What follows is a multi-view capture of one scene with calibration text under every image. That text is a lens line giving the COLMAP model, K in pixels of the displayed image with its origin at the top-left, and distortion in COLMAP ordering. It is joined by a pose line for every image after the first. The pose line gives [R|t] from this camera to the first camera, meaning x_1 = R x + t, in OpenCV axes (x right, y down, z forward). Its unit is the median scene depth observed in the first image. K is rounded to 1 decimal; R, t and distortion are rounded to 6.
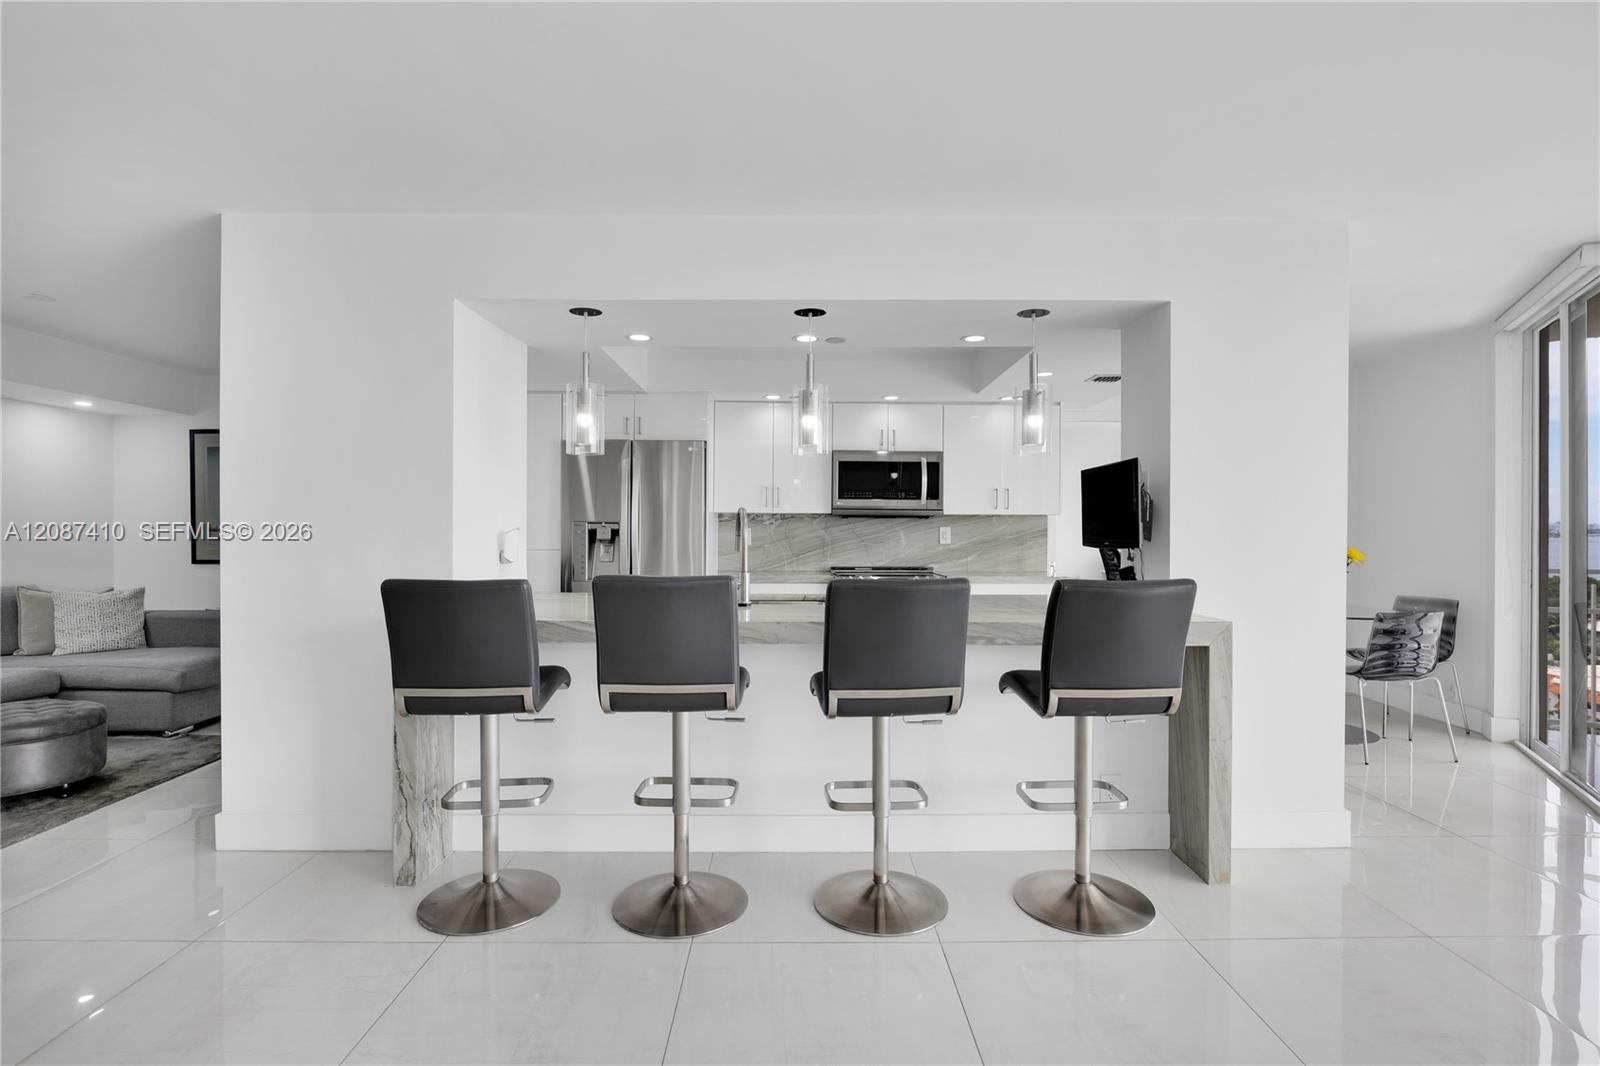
lens RADIAL K [[786.2, 0, 803.2], [0, 786.2, 526.8], [0, 0, 1]] dist [-0.004351, 0.000552]
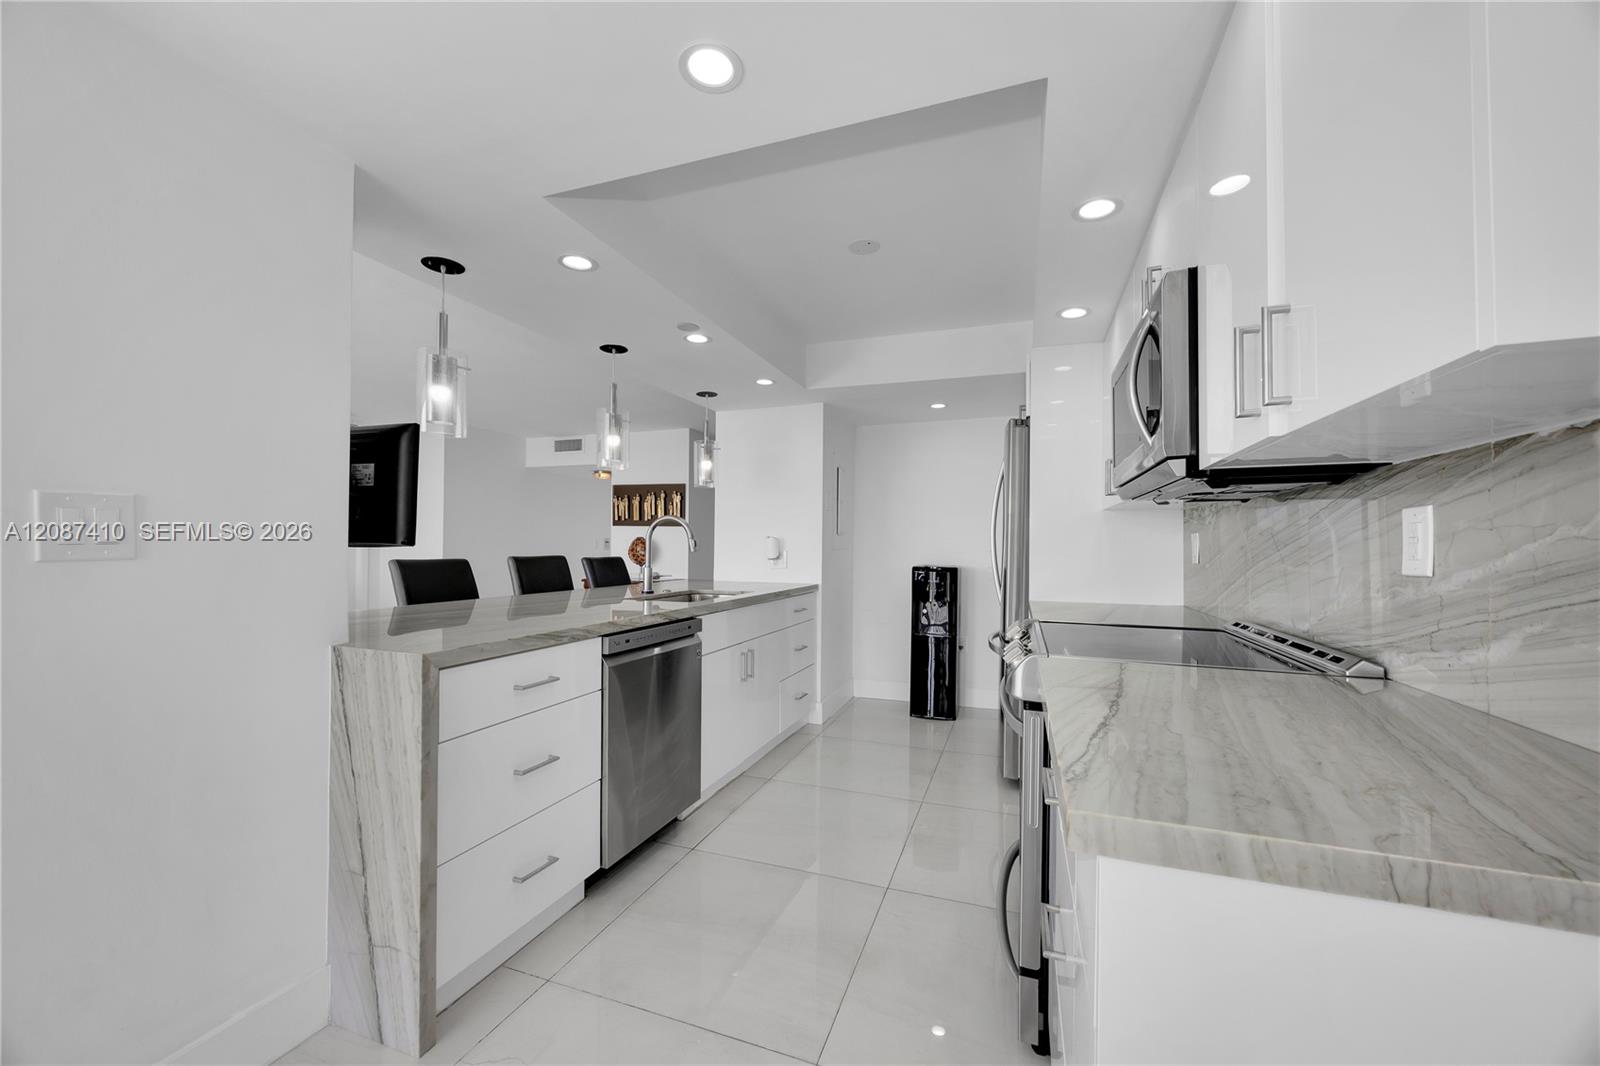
lens RADIAL K [[607.1, 0, 801.0], [0, 607.1, 542.4], [0, 0, 1]] dist [-0.000720, 0.000678]
pose [[-0.365377, -0.011297, -0.930791, 0.456086], [-0.004874, 0.999936, -0.010223, 0.015149], [0.930847, 0.000801, -0.365409, 0.950537]]
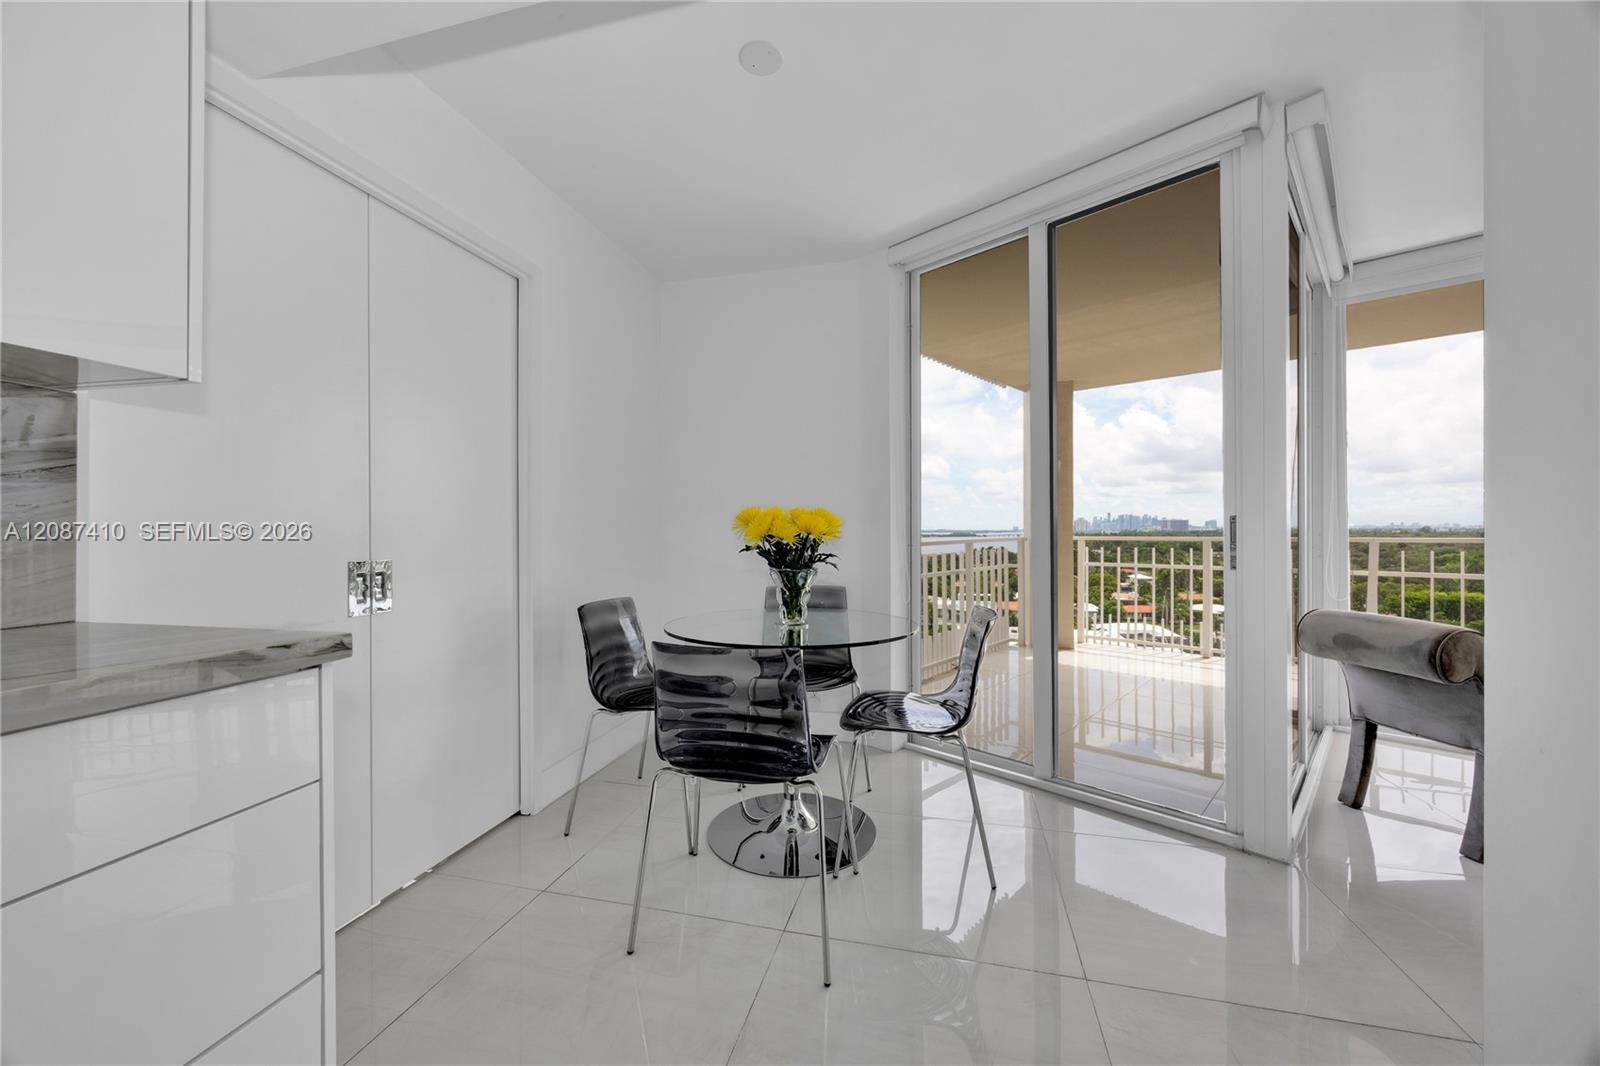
lens RADIAL K [[607.1, 0, 800.5], [0, 607.1, 531.3], [0, 0, 1]] dist [-0.000720, 0.000678]
pose [[0.270996, -0.002514, 0.962577, 0.201857], [0.000938, 0.999997, 0.002347, 0.030727], [-0.962580, 0.000267, 0.270998, 0.782225]]
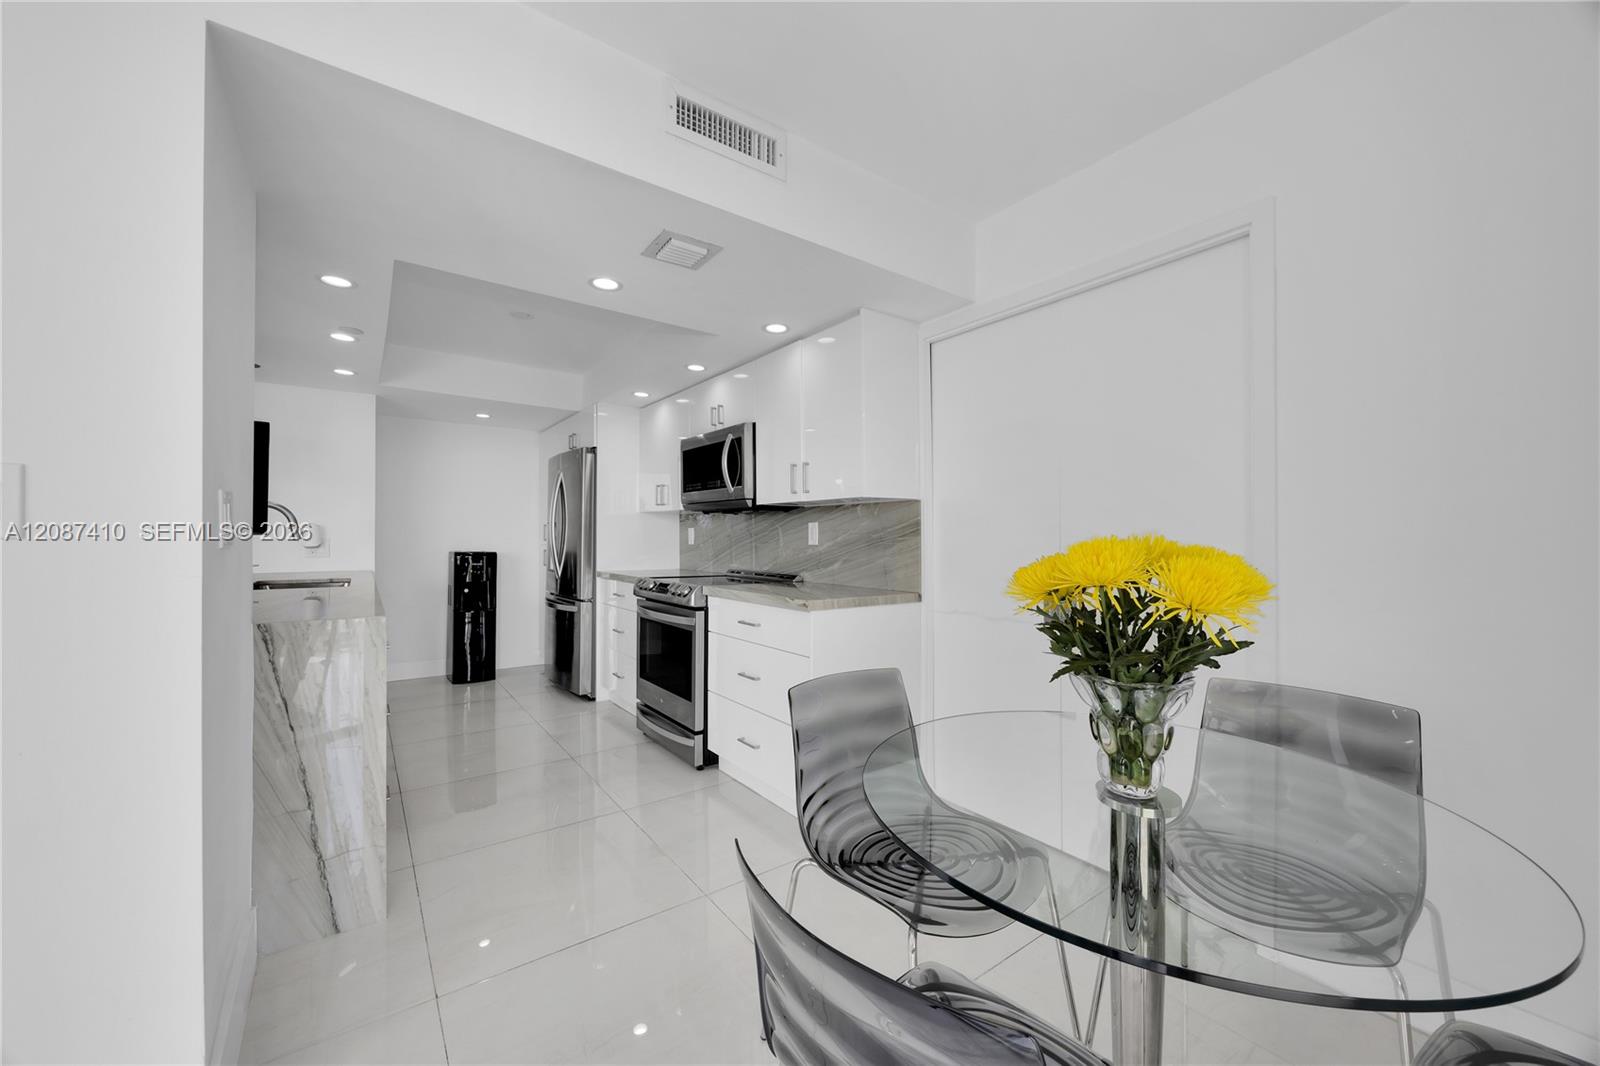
lens RADIAL K [[607.1, 0, 803.1], [0, 607.1, 544.7], [0, 0, 1]] dist [-0.000720, 0.000678]
pose [[0.581617, 0.009310, -0.813409, 0.686027], [-0.001637, 0.999946, 0.010274, 0.016520], [0.813461, -0.004644, 0.581601, 0.702653]]
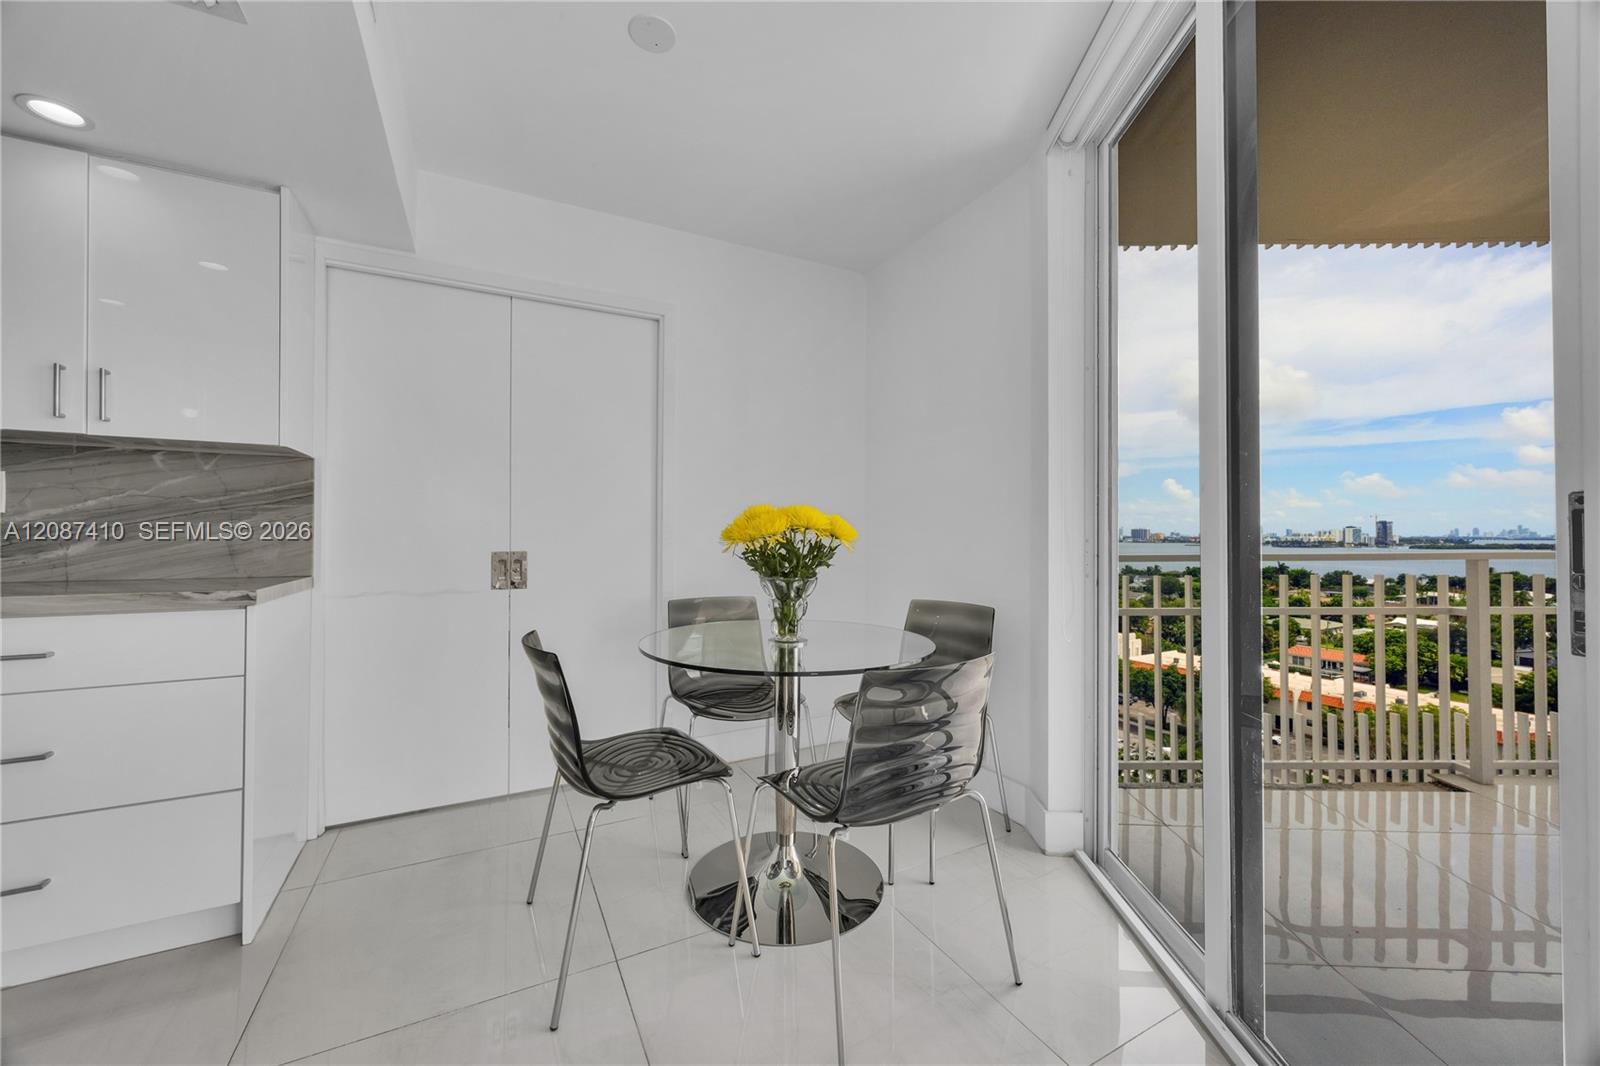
lens RADIAL K [[607.1, 0, 798.0], [0, 607.1, 529.3], [0, 0, 1]] dist [-0.000720, 0.000678]
pose [[0.897726, 0.006582, 0.440504, 0.442596], [-0.002598, 0.999950, -0.009646, 0.034055], [-0.440546, 0.007515, 0.897699, 0.580734]]
